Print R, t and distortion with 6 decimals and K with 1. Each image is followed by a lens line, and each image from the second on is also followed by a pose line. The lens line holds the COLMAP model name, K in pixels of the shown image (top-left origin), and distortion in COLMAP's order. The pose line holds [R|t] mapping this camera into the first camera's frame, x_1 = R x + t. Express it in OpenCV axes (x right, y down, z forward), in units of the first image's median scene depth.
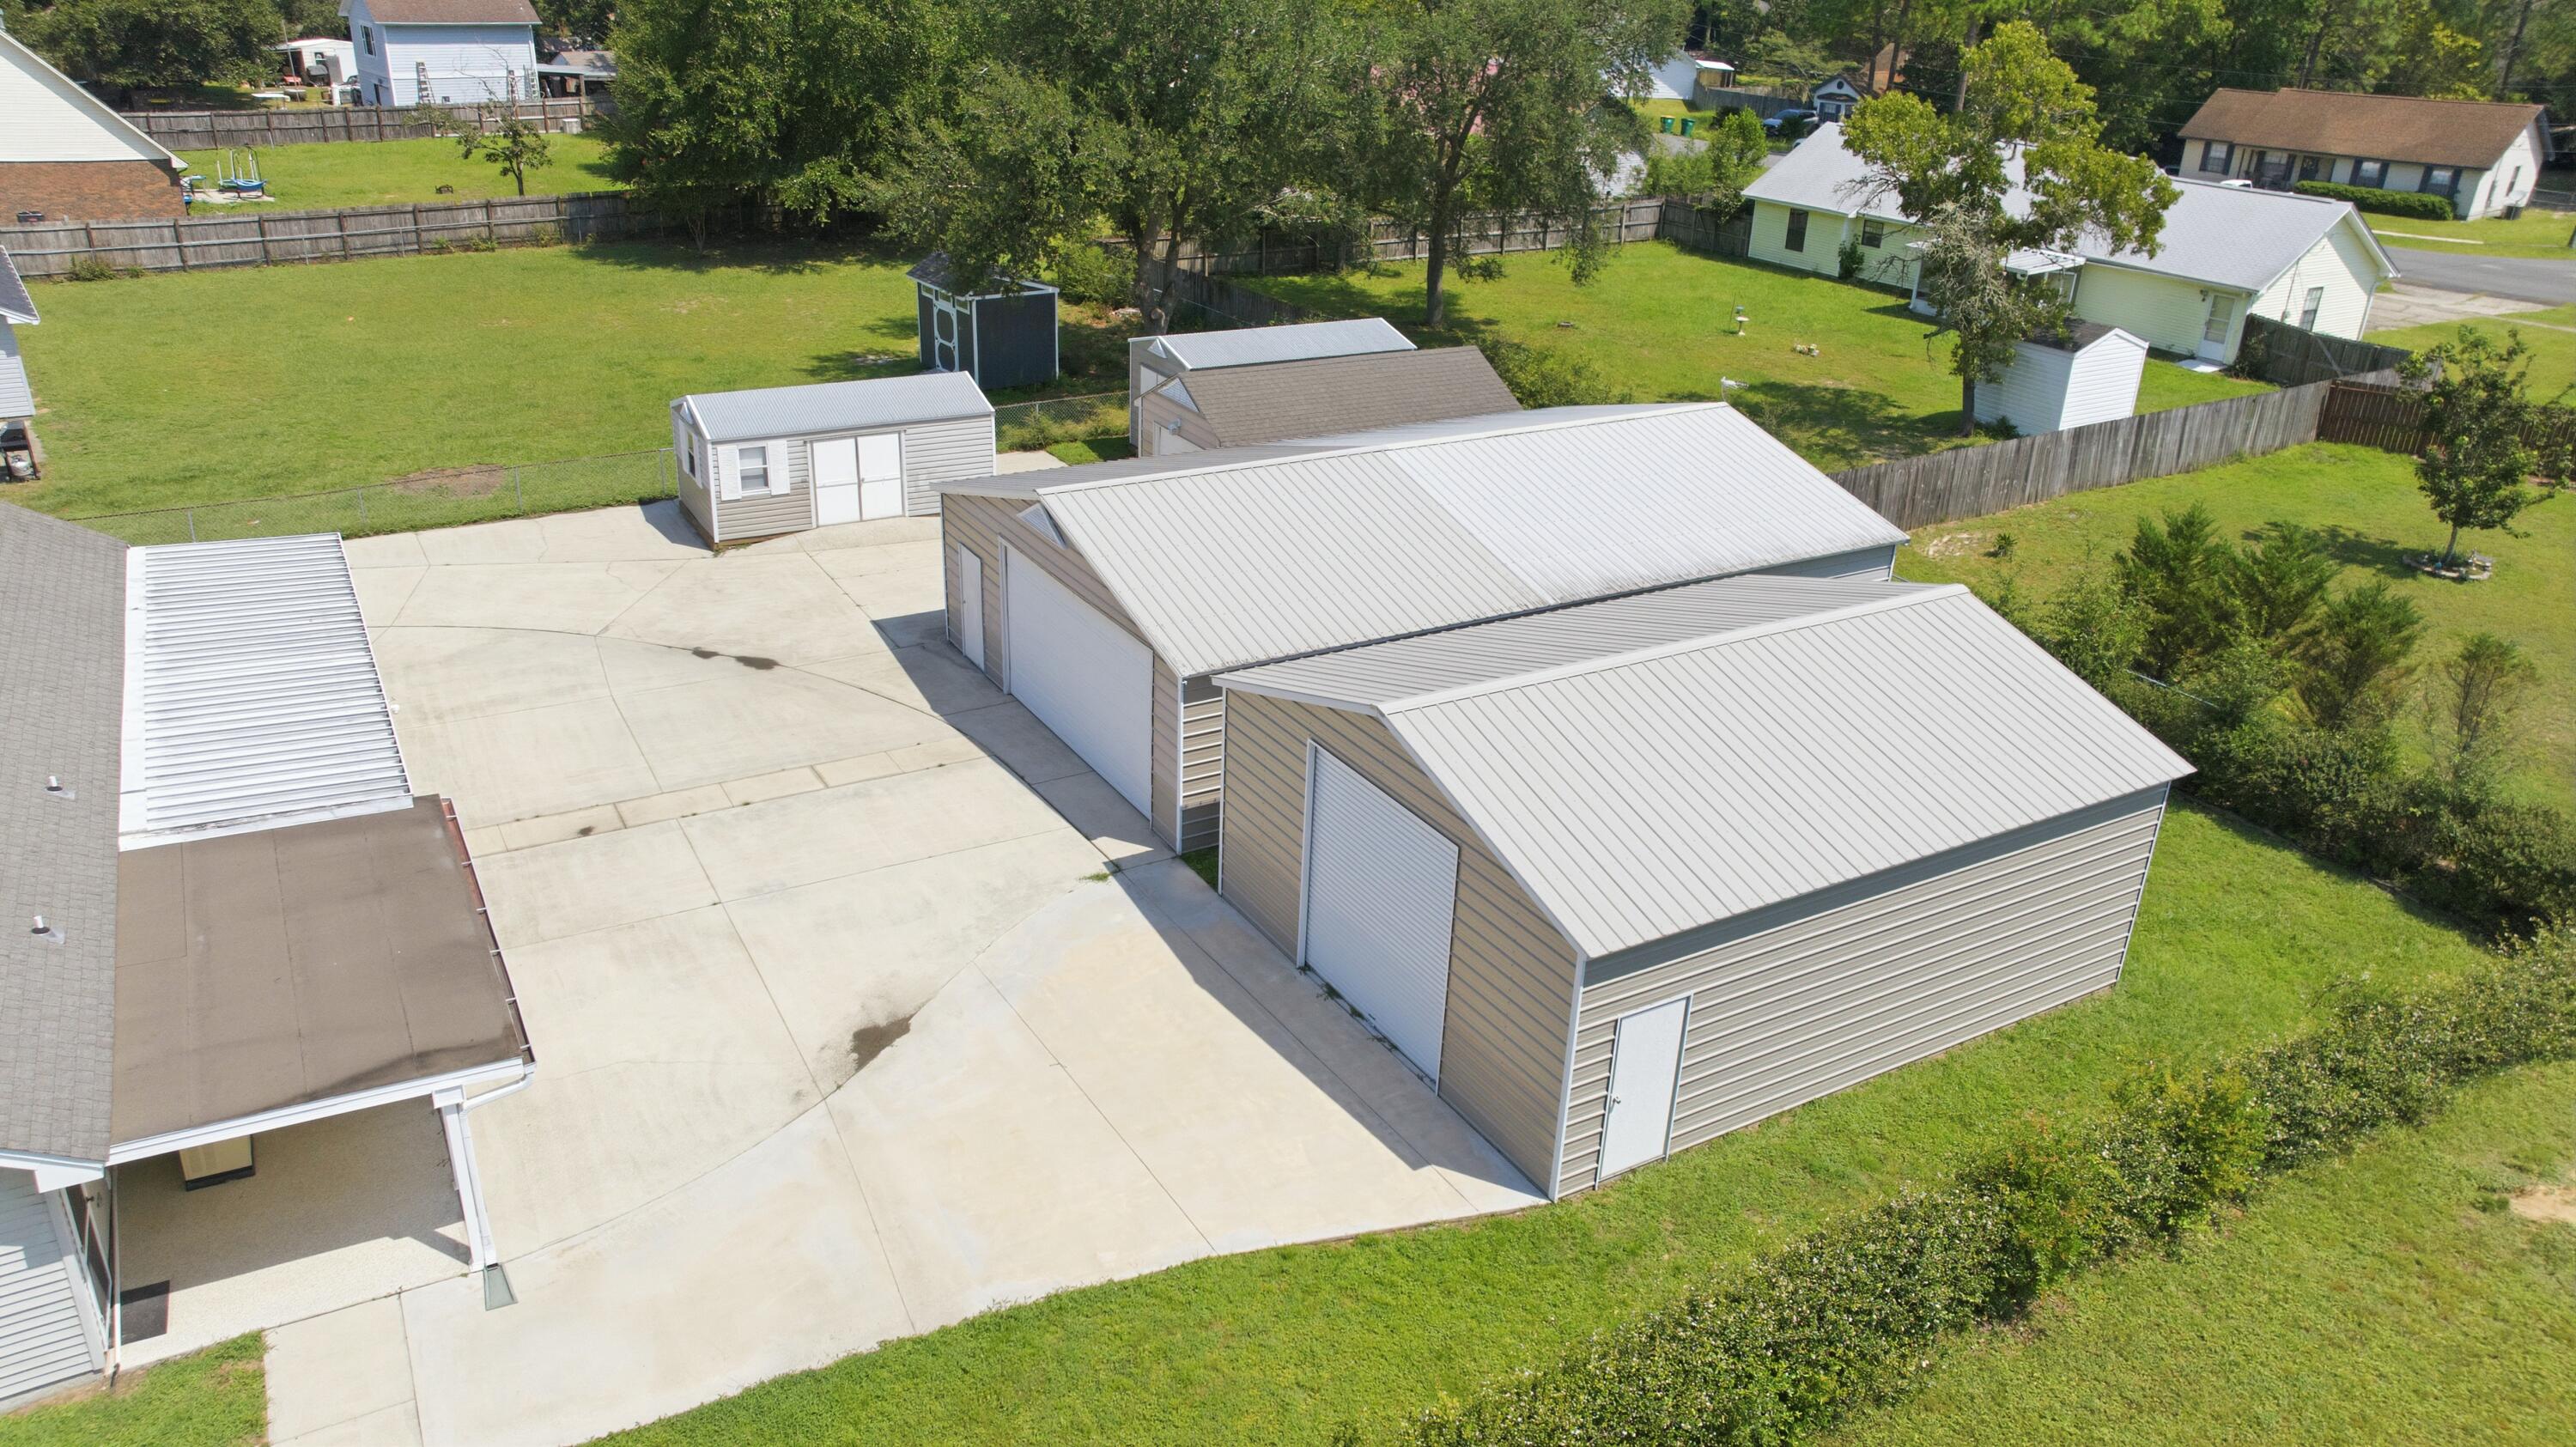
lens RADIAL K [[1817.3, 0, 1286.9], [0, 1817.3, 713.7], [0, 0, 1]] dist [-0.022625, 0.006290]
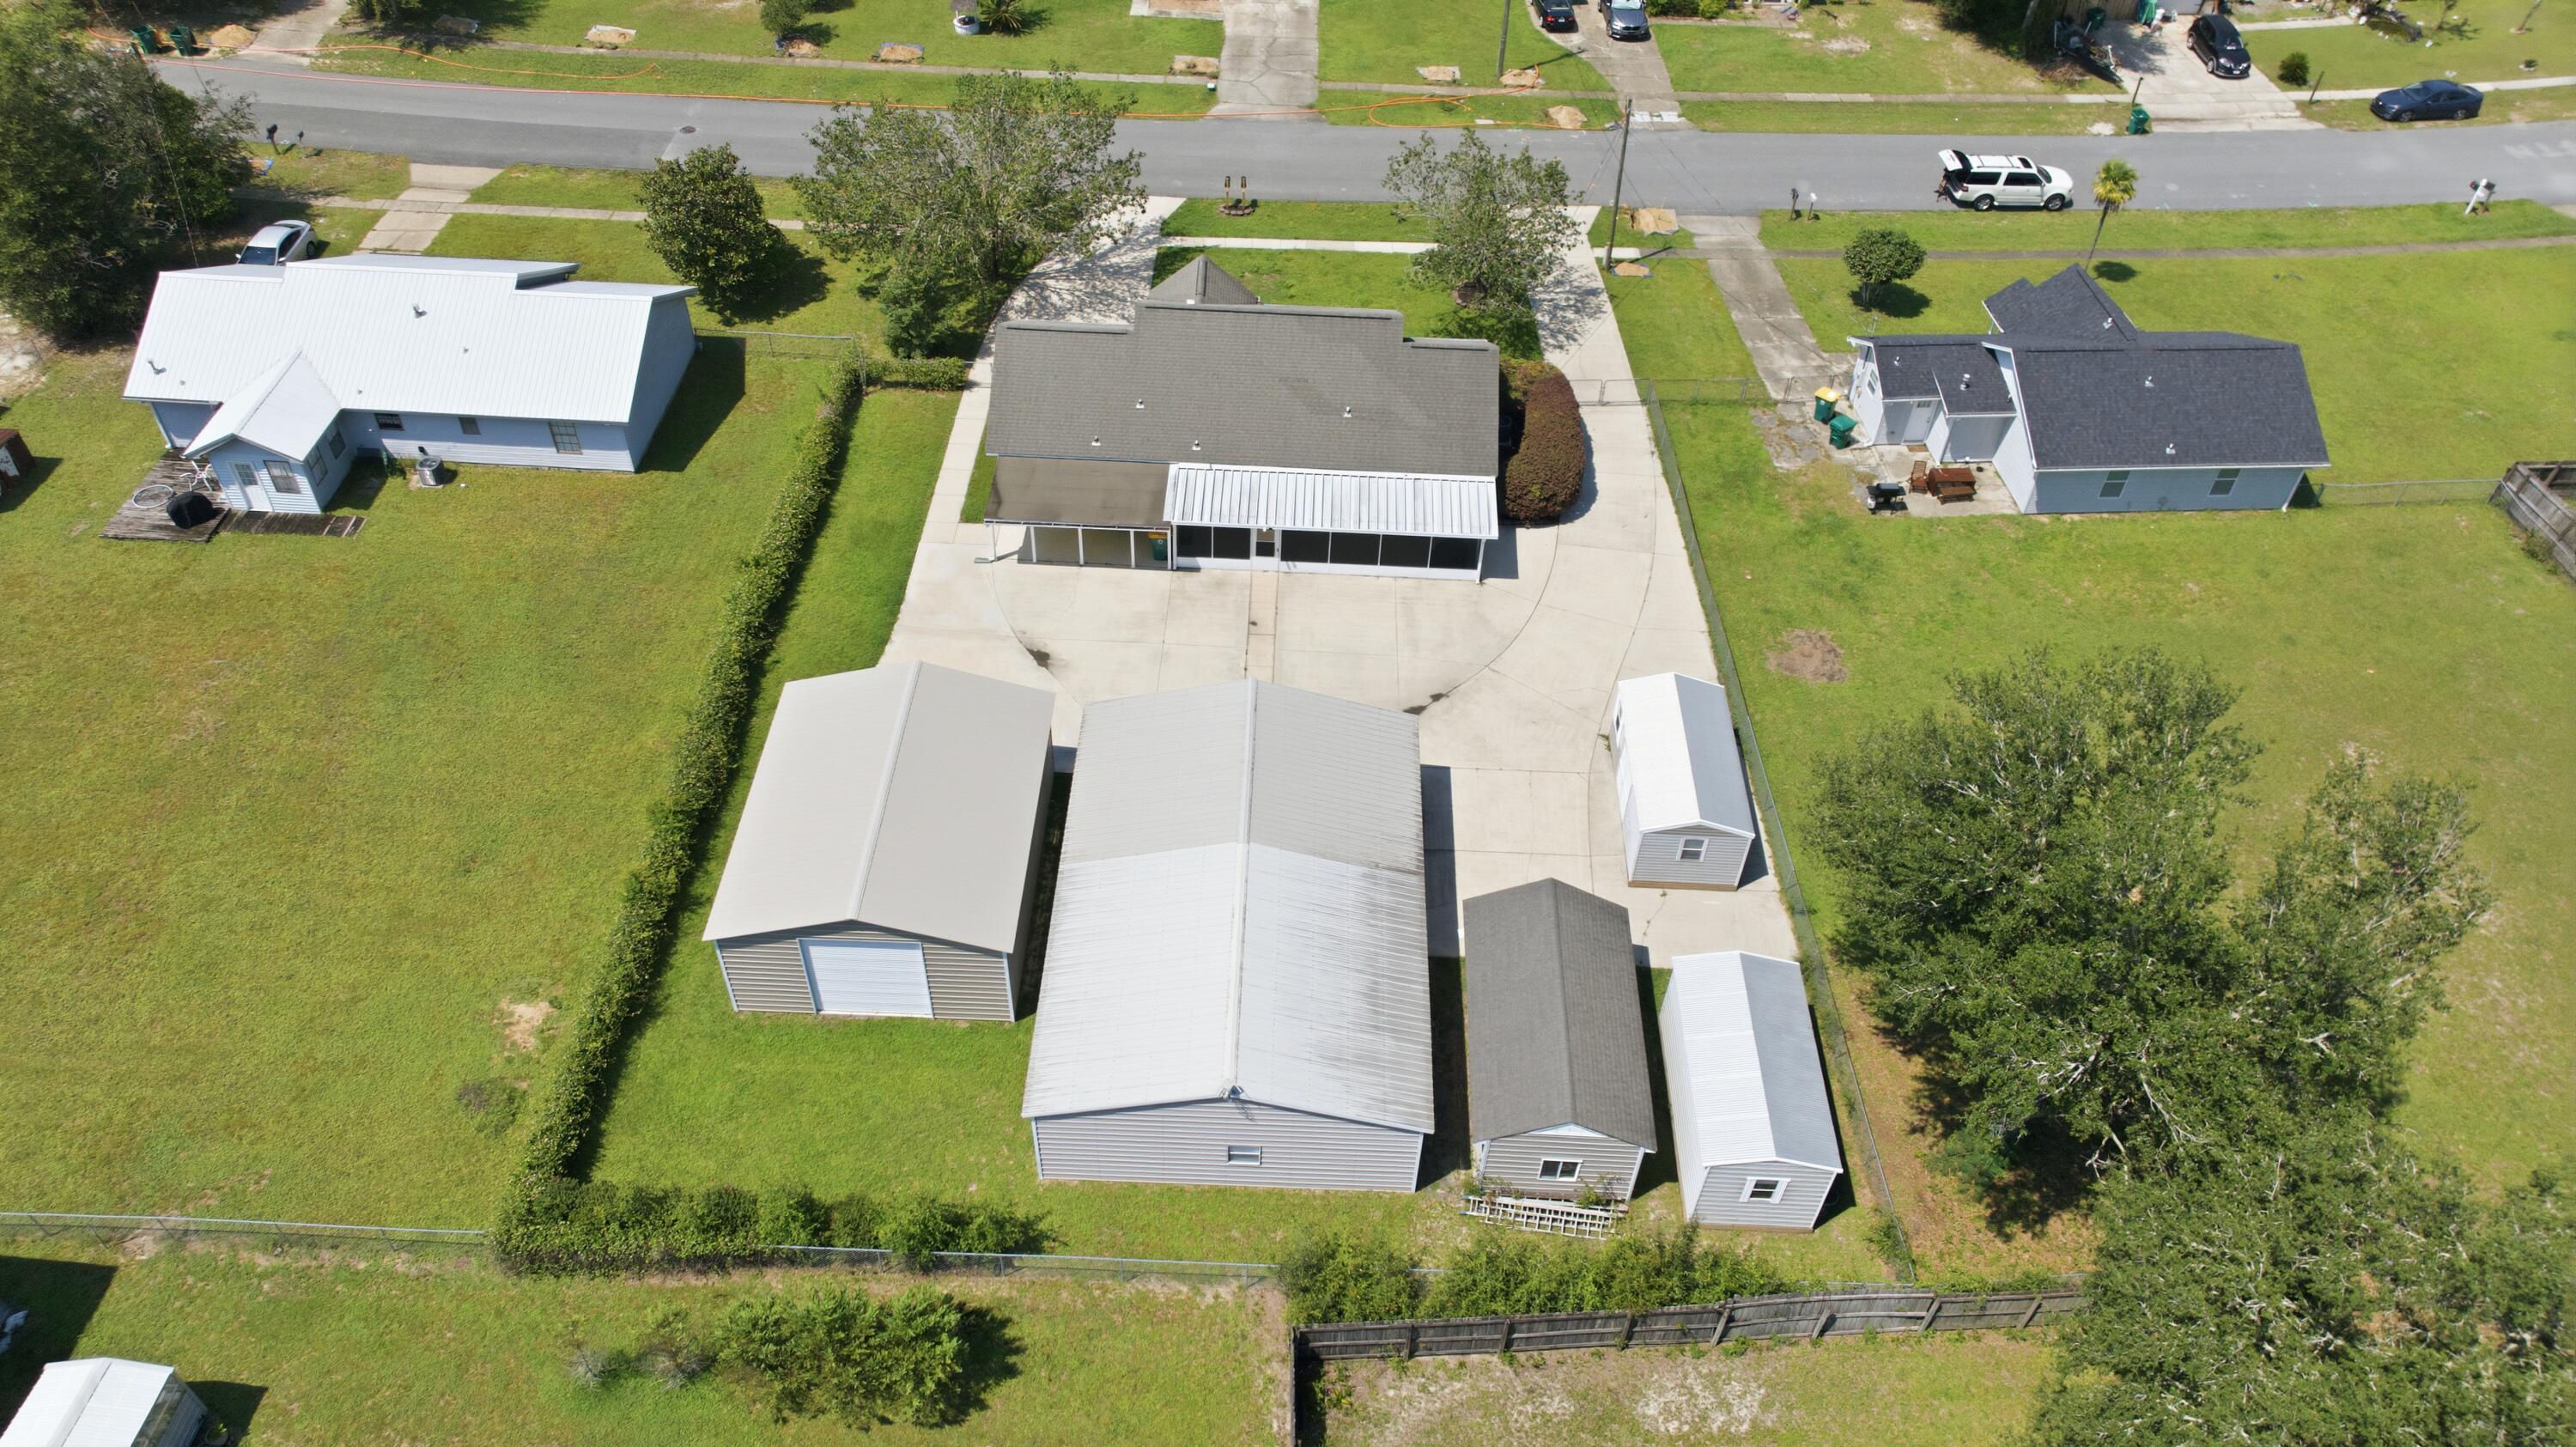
lens RADIAL K [[1817.3, 0, 1286.9], [0, 1817.3, 713.7], [0, 0, 1]] dist [-0.022625, 0.006290]
pose [[-0.524134, 0.554344, -0.646519, 0.811340], [-0.390344, 0.518340, 0.760891, -1.165721], [0.756912, 0.651173, -0.055294, 0.871646]]
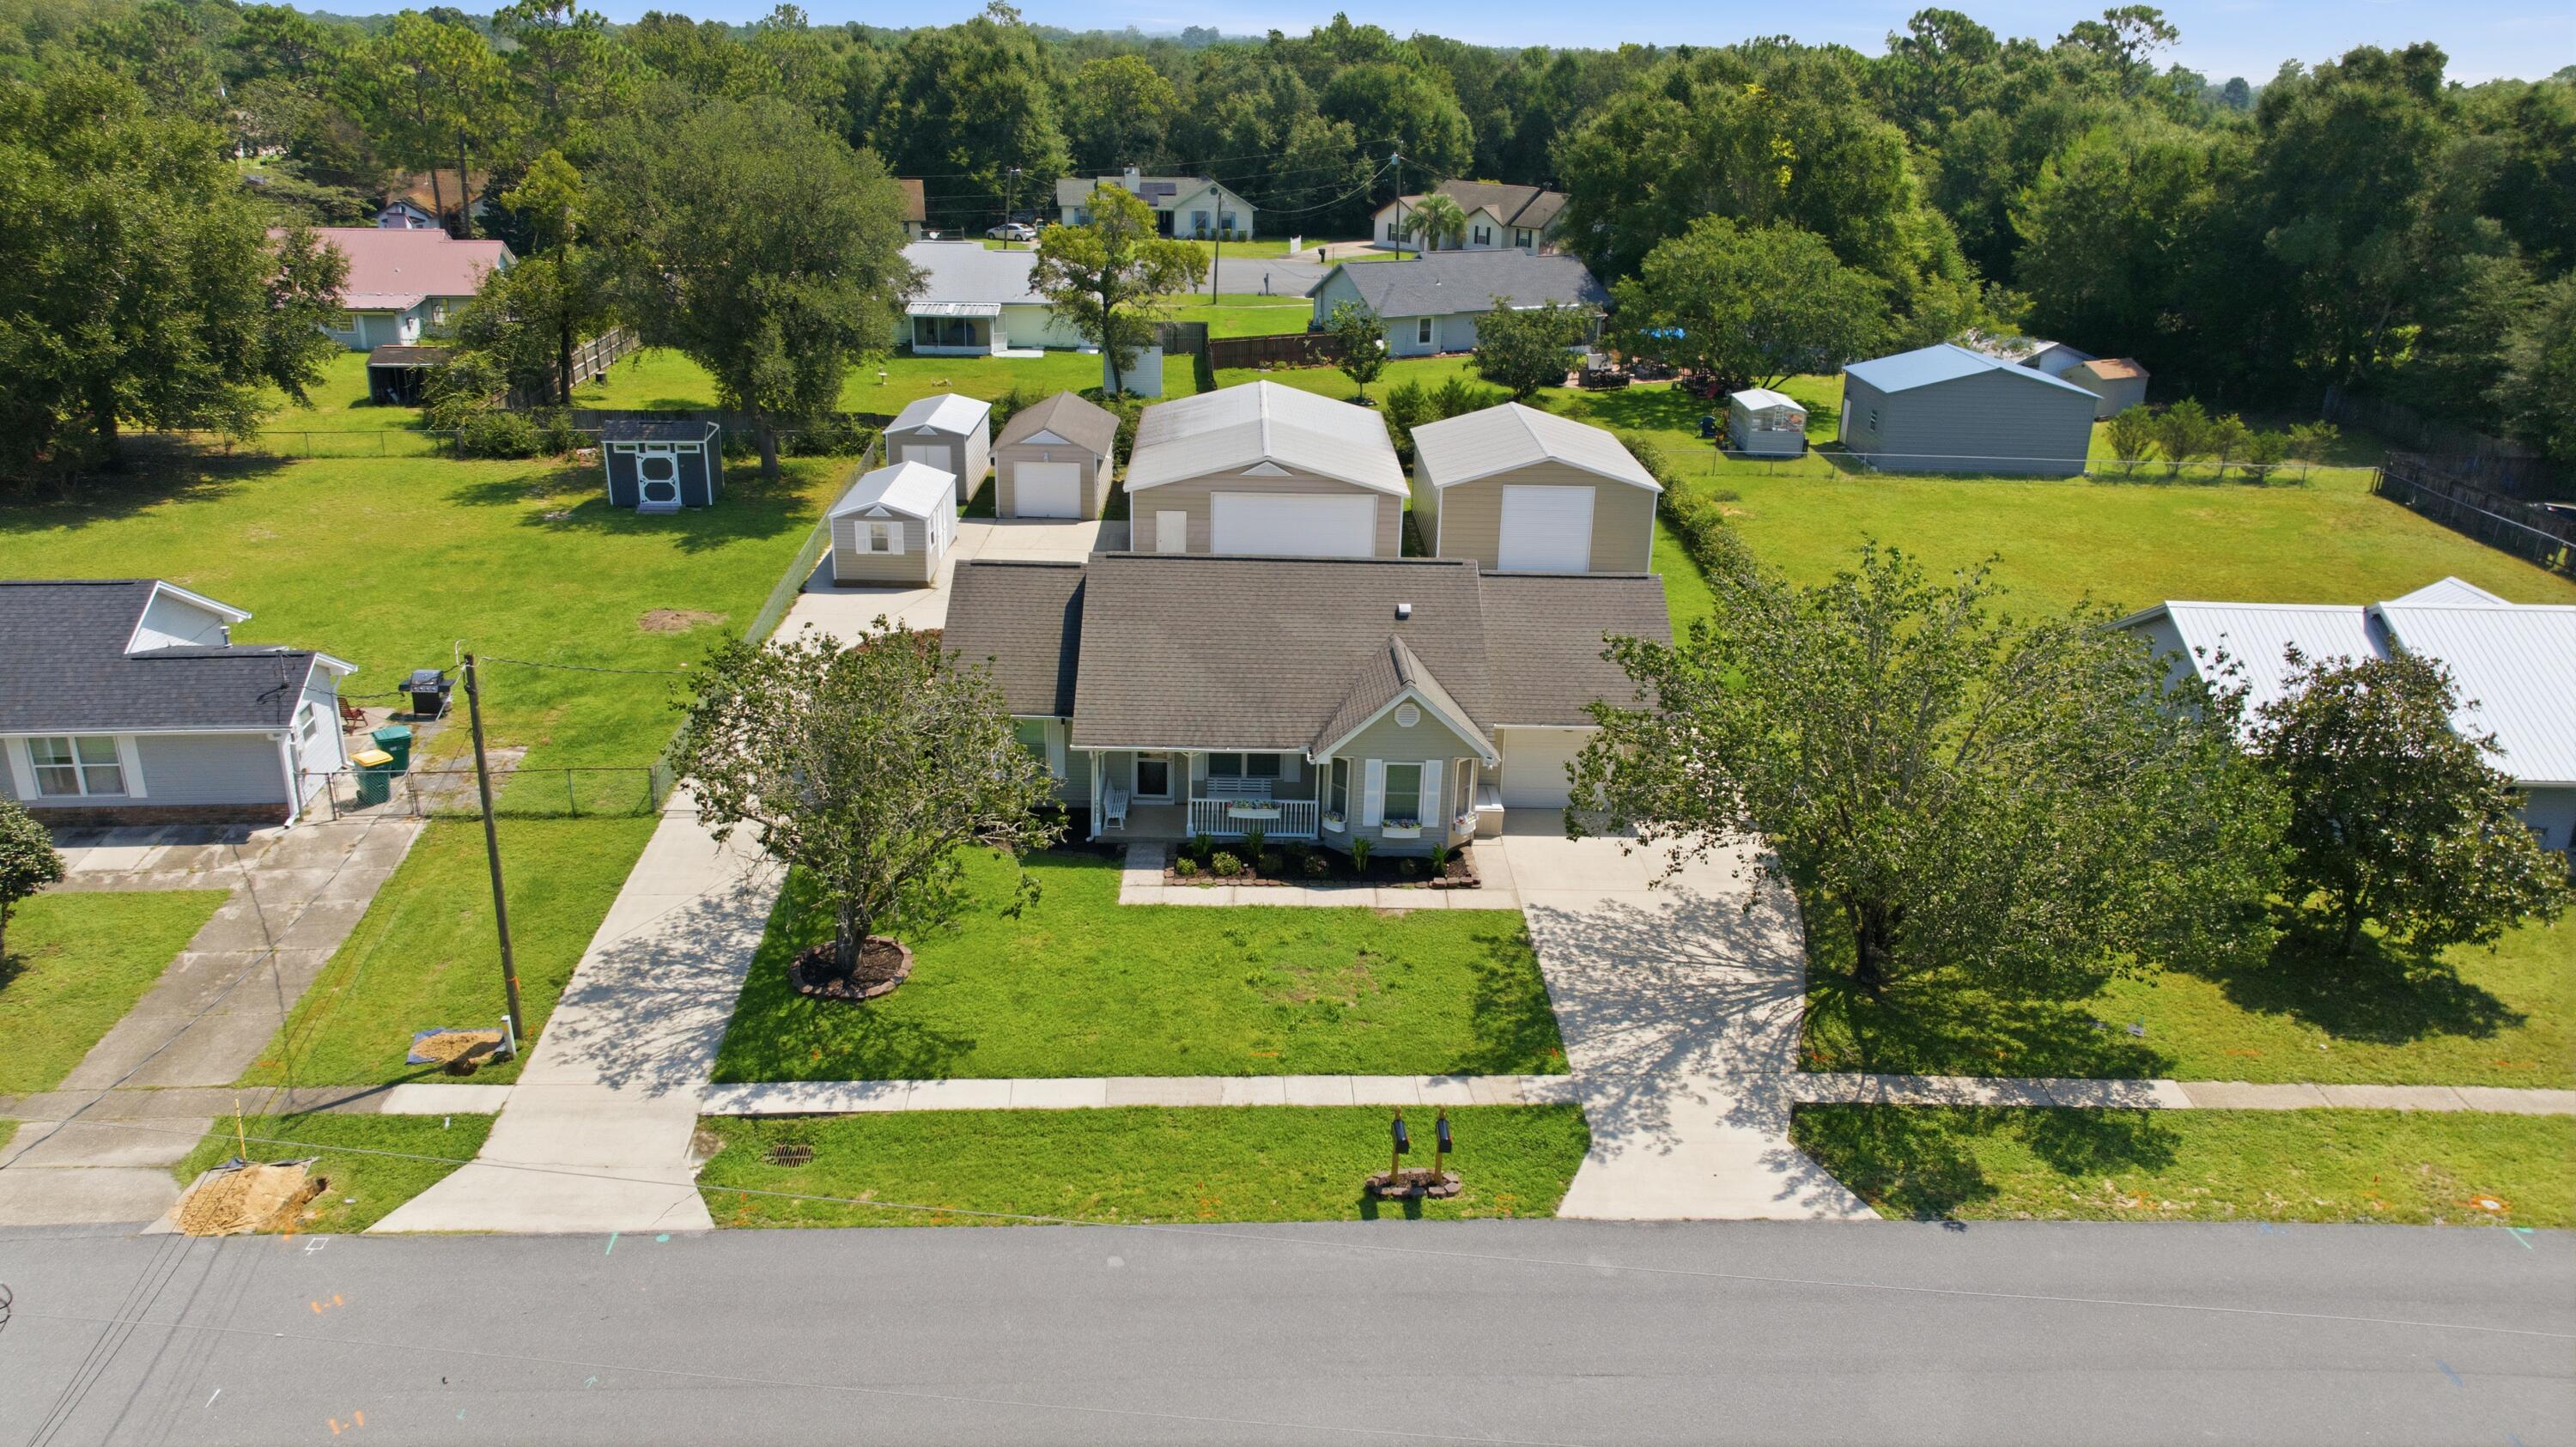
lens RADIAL K [[1817.3, 0, 1286.9], [0, 1817.3, 713.7], [0, 0, 1]] dist [-0.022625, 0.006290]
pose [[0.483462, -0.328336, 0.811455, -1.516044], [0.346817, 0.922977, 0.166828, -0.144940], [-0.803730, 0.200771, 0.560097, -0.138992]]
